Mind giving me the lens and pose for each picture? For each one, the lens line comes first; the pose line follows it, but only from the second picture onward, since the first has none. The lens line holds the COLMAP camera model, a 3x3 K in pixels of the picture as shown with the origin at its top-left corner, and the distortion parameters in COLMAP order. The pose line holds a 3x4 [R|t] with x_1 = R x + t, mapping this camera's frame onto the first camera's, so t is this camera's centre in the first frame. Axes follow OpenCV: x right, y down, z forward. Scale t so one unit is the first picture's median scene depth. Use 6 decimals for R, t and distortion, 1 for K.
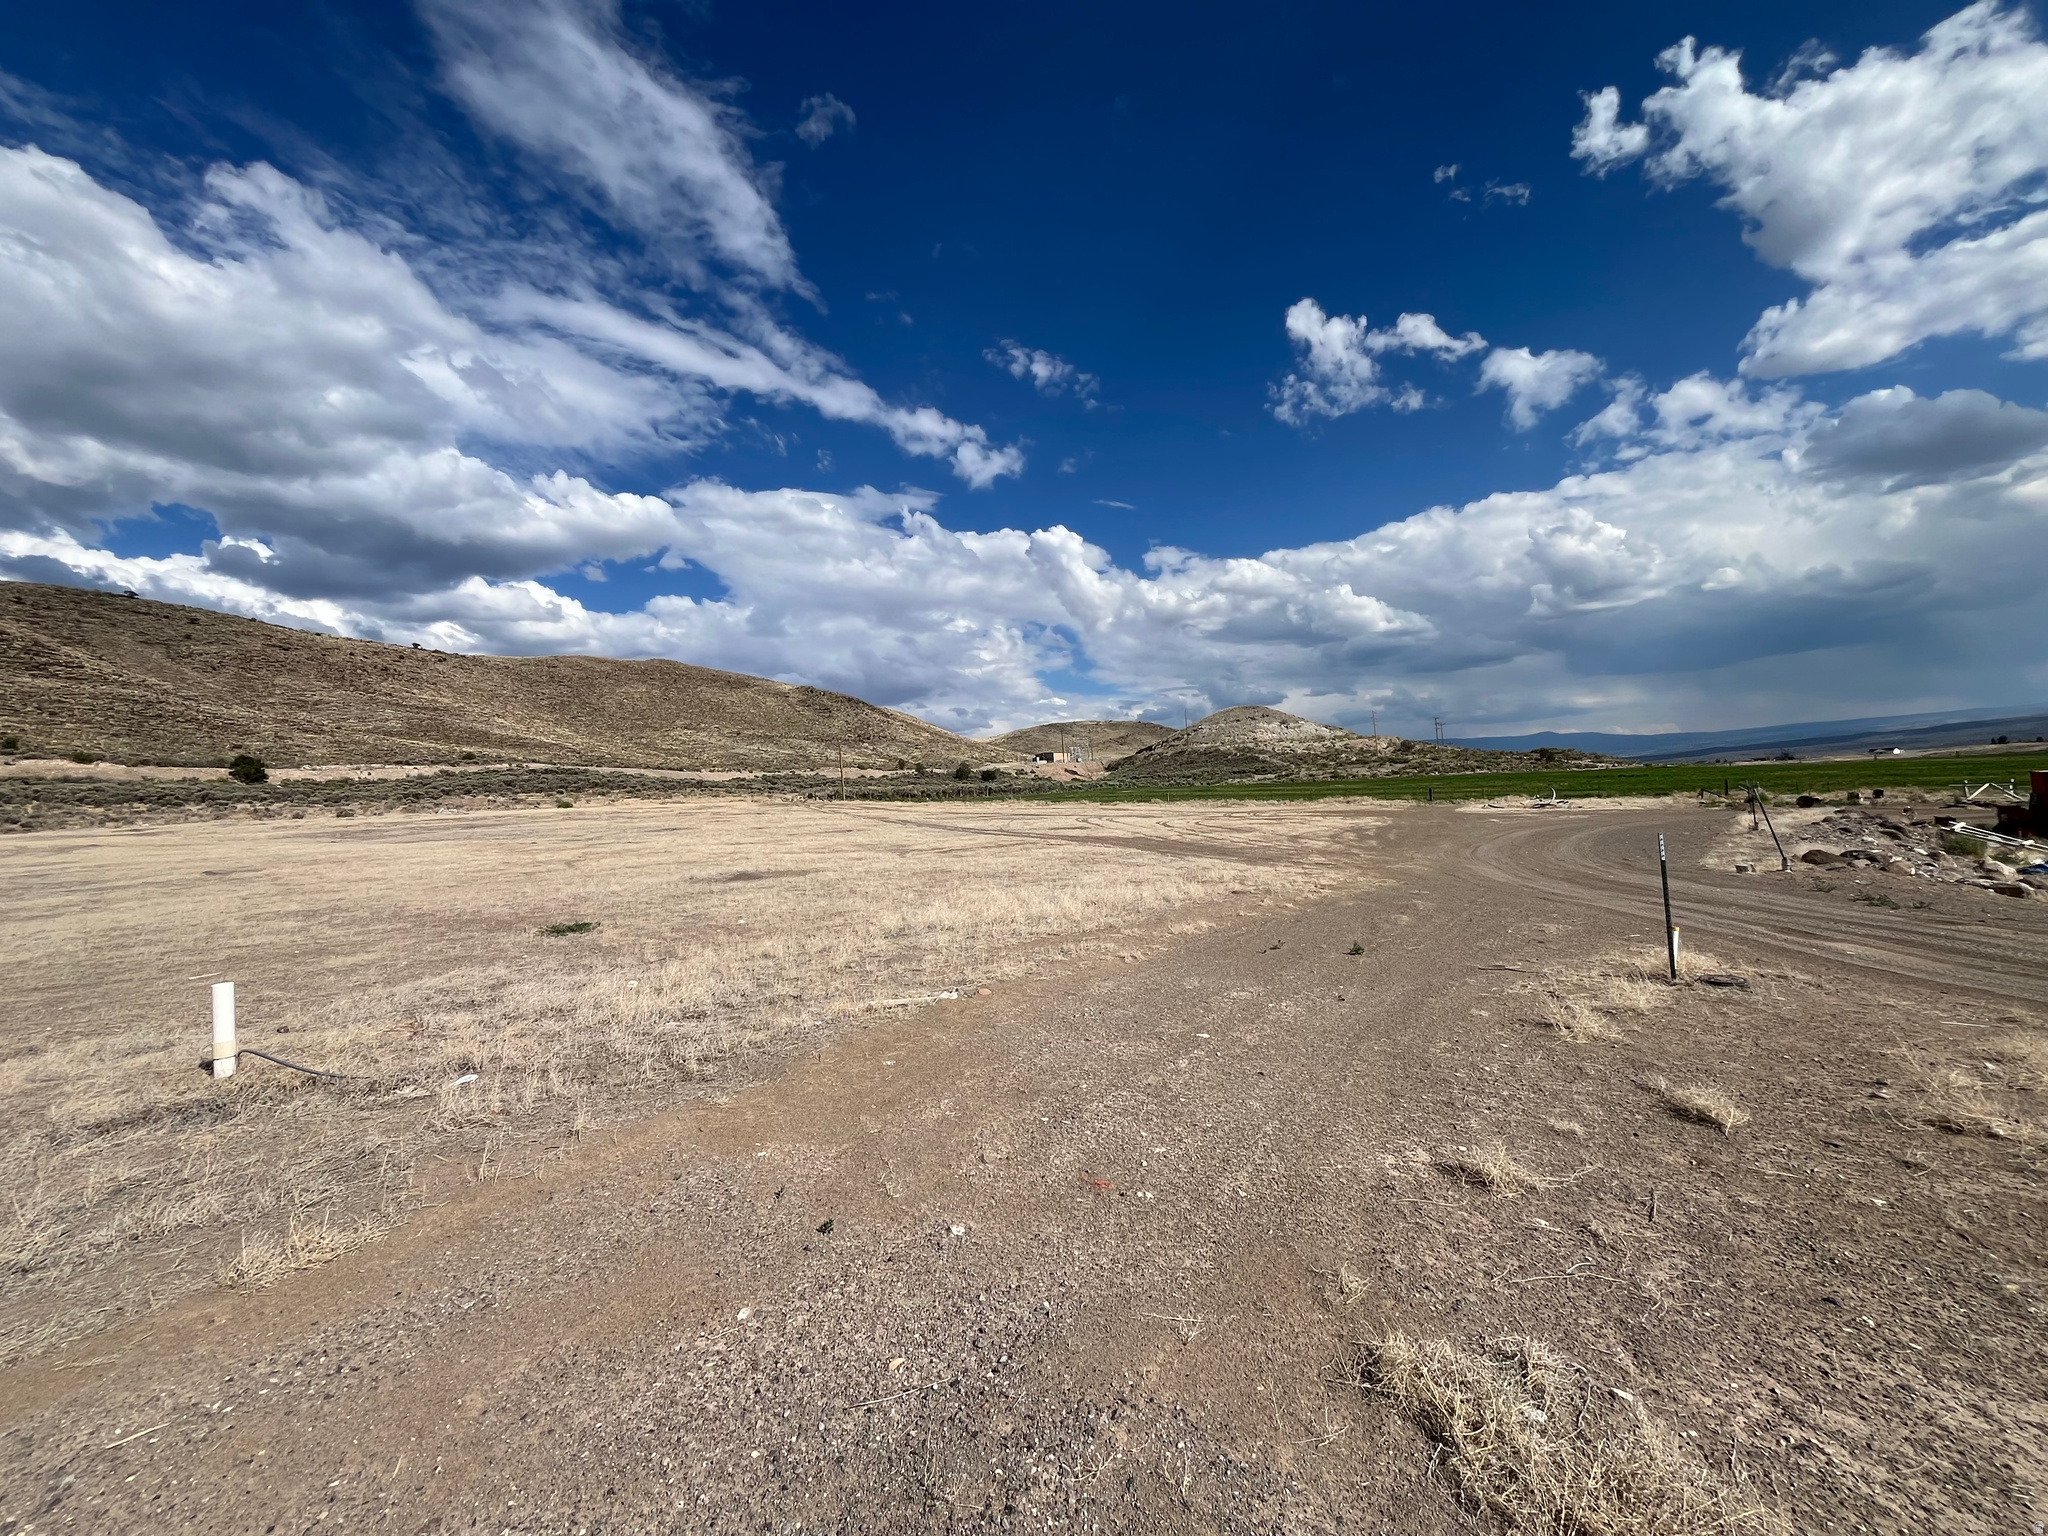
lens RADIAL K [[694.0, 0, 1030.4], [0, 694.0, 840.8], [0, 0, 1]] dist [-0.006324, 0.000031]
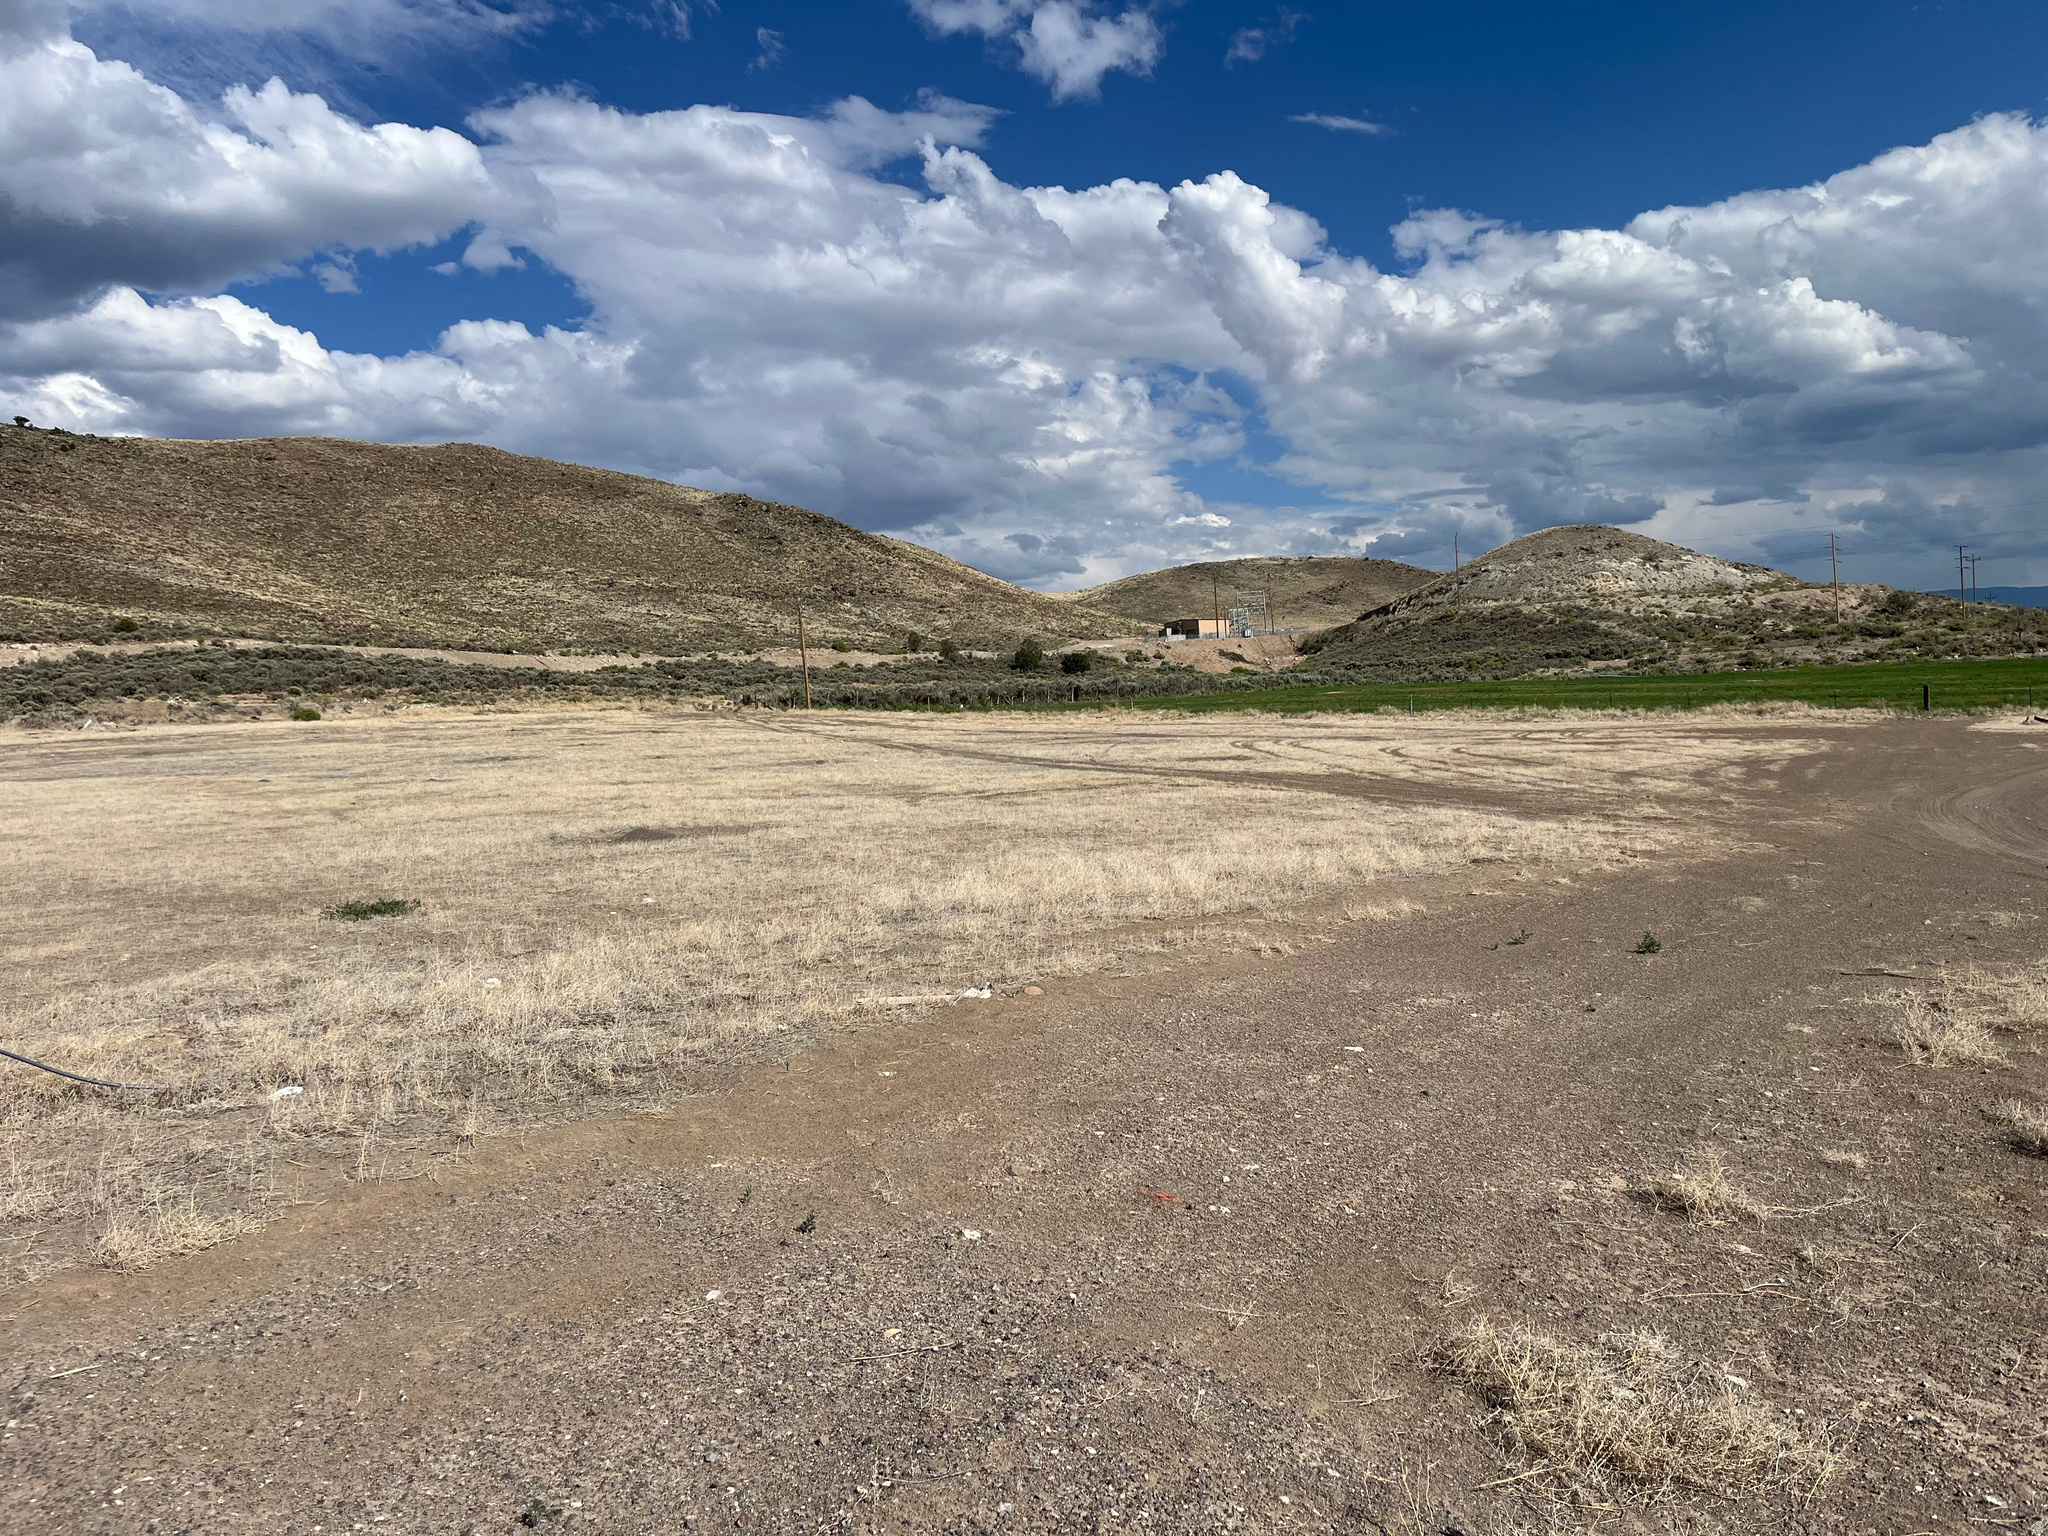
lens RADIAL K [[1546.9, 0, 1024.0], [0, 1546.9, 768.0], [0, 0, 1]] dist [0.072414, -0.103104]
pose [[0.993527, 0.007887, -0.113324, 0.035760], [-0.011127, 0.999546, -0.027986, 0.020226], [0.113052, 0.029065, 0.993164, -0.181147]]
